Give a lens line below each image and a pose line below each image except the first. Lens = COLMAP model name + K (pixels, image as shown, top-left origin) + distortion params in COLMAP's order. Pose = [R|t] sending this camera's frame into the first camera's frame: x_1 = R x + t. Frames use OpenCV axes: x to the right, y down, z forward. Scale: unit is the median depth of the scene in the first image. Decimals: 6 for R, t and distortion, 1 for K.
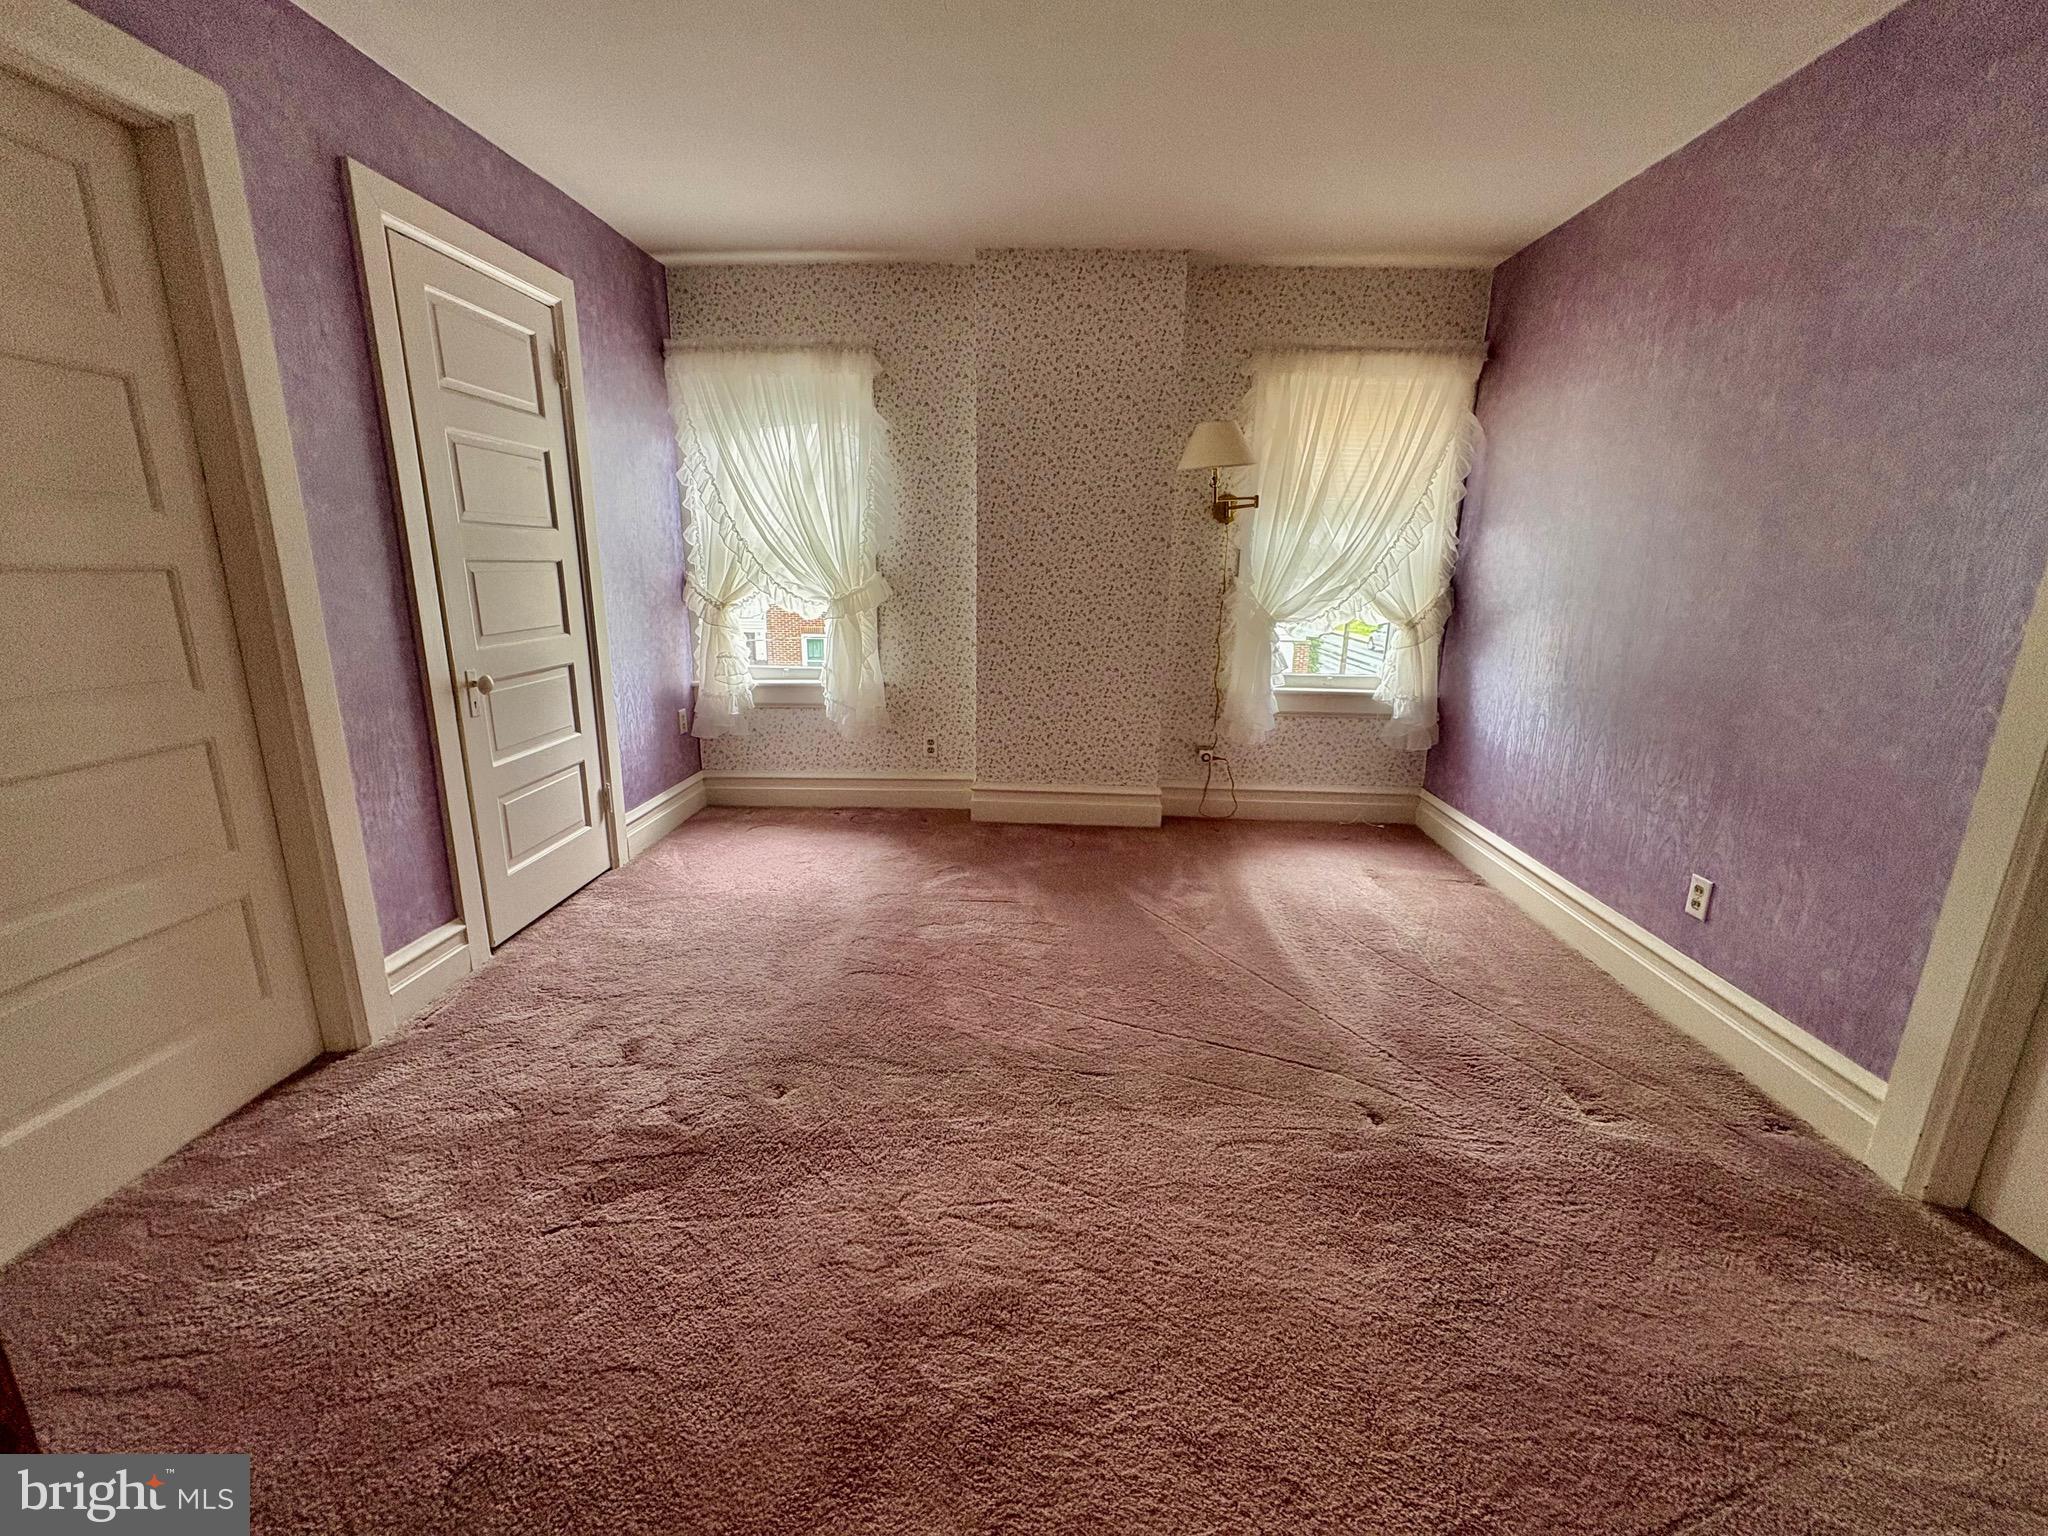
lens RADIAL K [[817.6, 0, 1024.0], [0, 817.6, 768.0], [0, 0, 1]] dist [-0.000393, 0.000392]
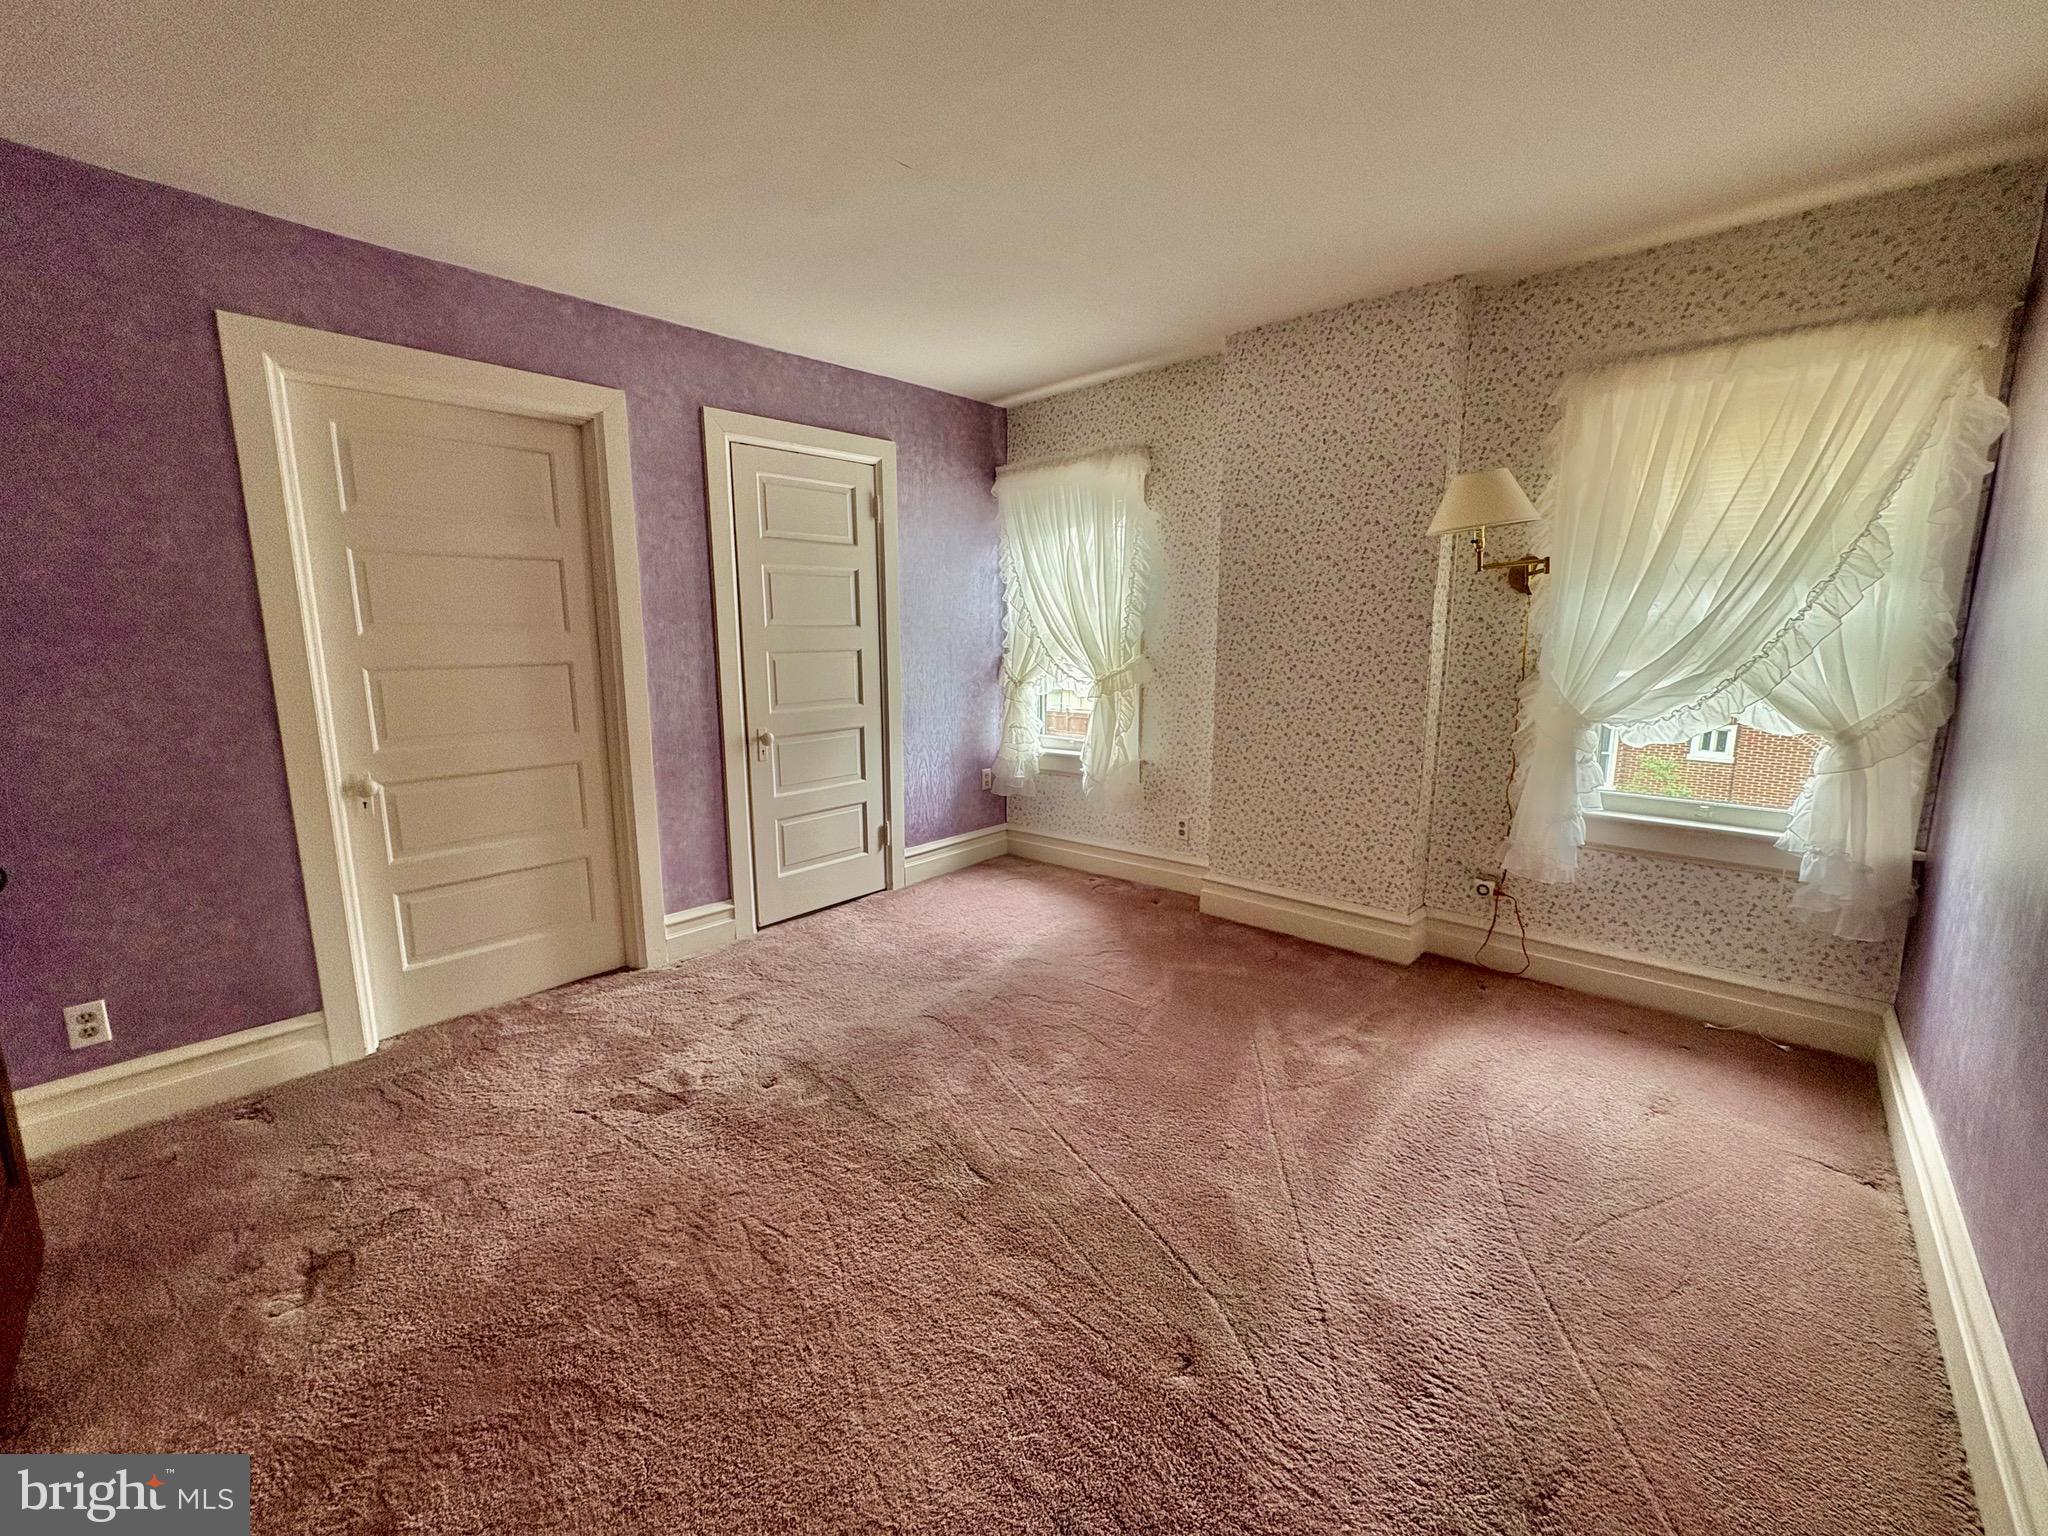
lens RADIAL K [[817.6, 0, 1024.0], [0, 817.6, 768.0], [0, 0, 1]] dist [-0.000393, 0.000392]
pose [[0.773526, 0.087161, -0.627742, 0.409799], [-0.136660, 0.990135, -0.030918, -0.049422], [0.618855, 0.109703, 0.777807, 0.129051]]
